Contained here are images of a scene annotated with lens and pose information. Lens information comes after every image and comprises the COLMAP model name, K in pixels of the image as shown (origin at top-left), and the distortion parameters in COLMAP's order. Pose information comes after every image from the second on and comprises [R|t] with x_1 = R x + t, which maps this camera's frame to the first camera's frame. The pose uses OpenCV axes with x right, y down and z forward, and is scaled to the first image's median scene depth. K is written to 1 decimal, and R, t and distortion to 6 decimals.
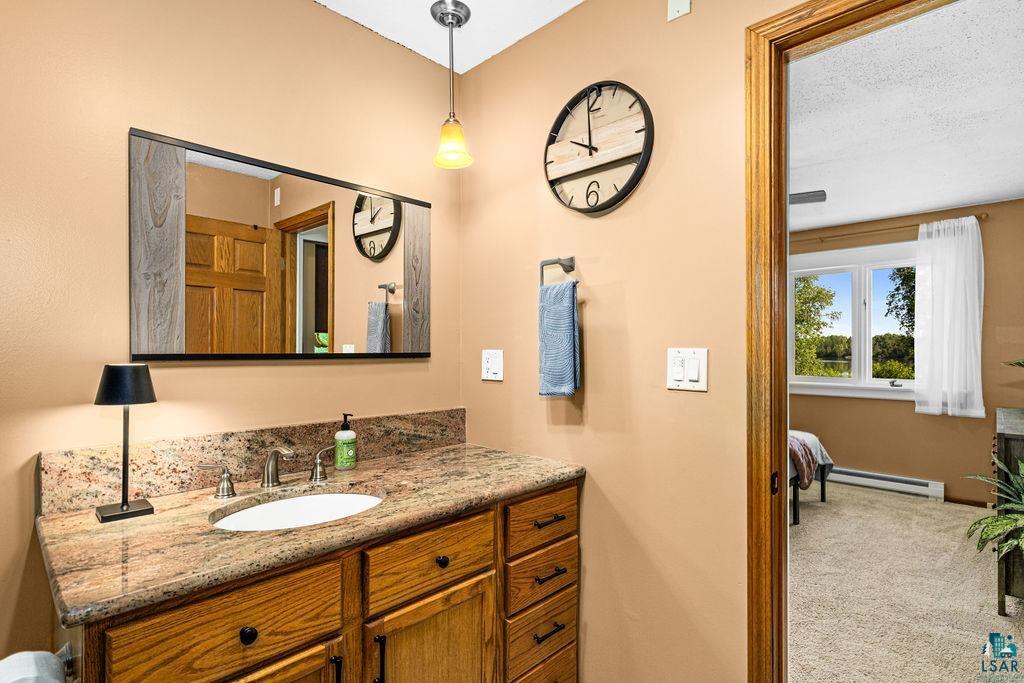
lens RADIAL K [[496.5, 0, 518.2], [0, 496.5, 342.7], [0, 0, 1]] dist [-0.011200, 0.001940]
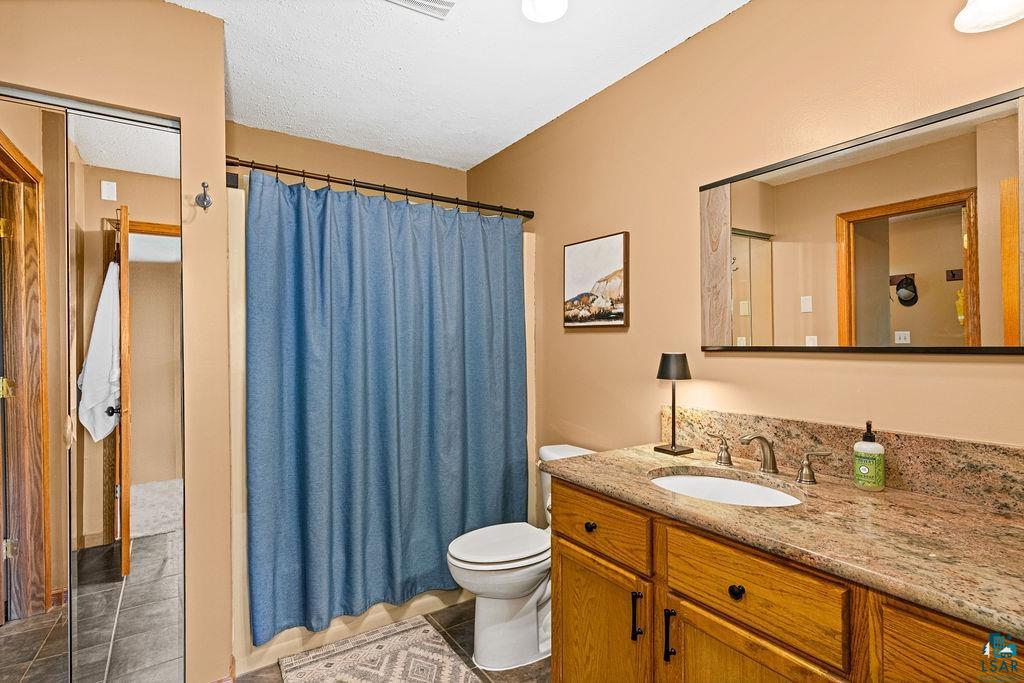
lens RADIAL K [[496.5, 0, 511.9], [0, 496.5, 341.0], [0, 0, 1]] dist [-0.011200, 0.001940]
pose [[-0.214275, -0.006602, -0.976751, 0.691677], [0.016083, 0.999818, -0.010286, 0.013027], [0.976641, -0.017913, -0.214130, 0.739047]]
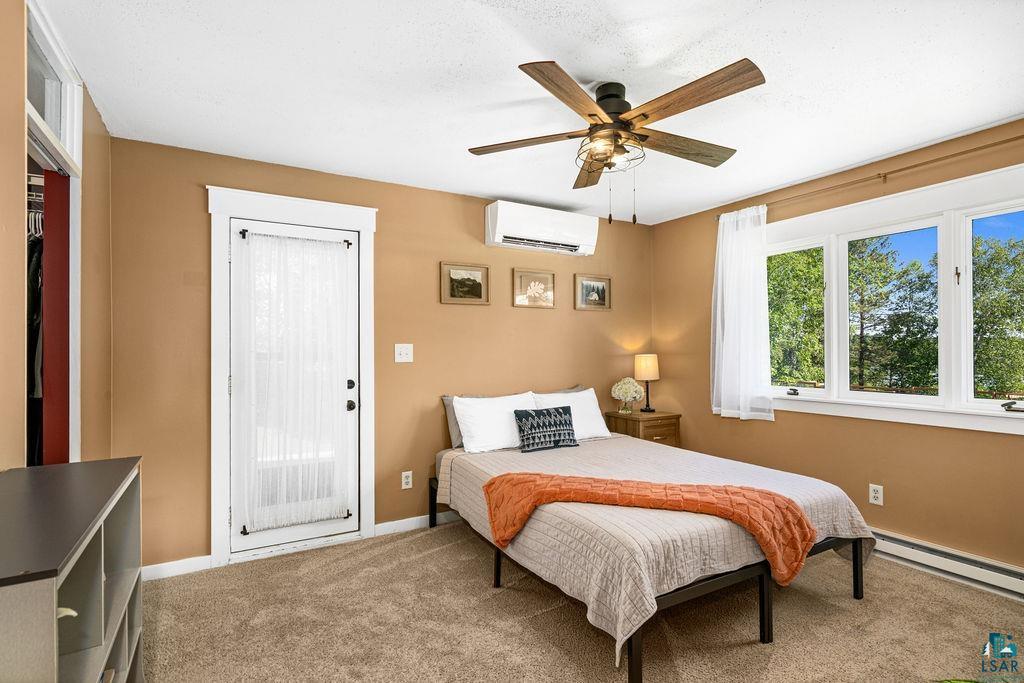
lens RADIAL K [[496.5, 0, 507.8], [0, 496.5, 348.7], [0, 0, 1]] dist [-0.011200, 0.001940]
pose [[0.957928, -0.013113, -0.286708, 0.116436], [0.012402, 0.999914, -0.004295, 0.002879], [0.286740, 0.000558, 0.958008, 0.088860]]
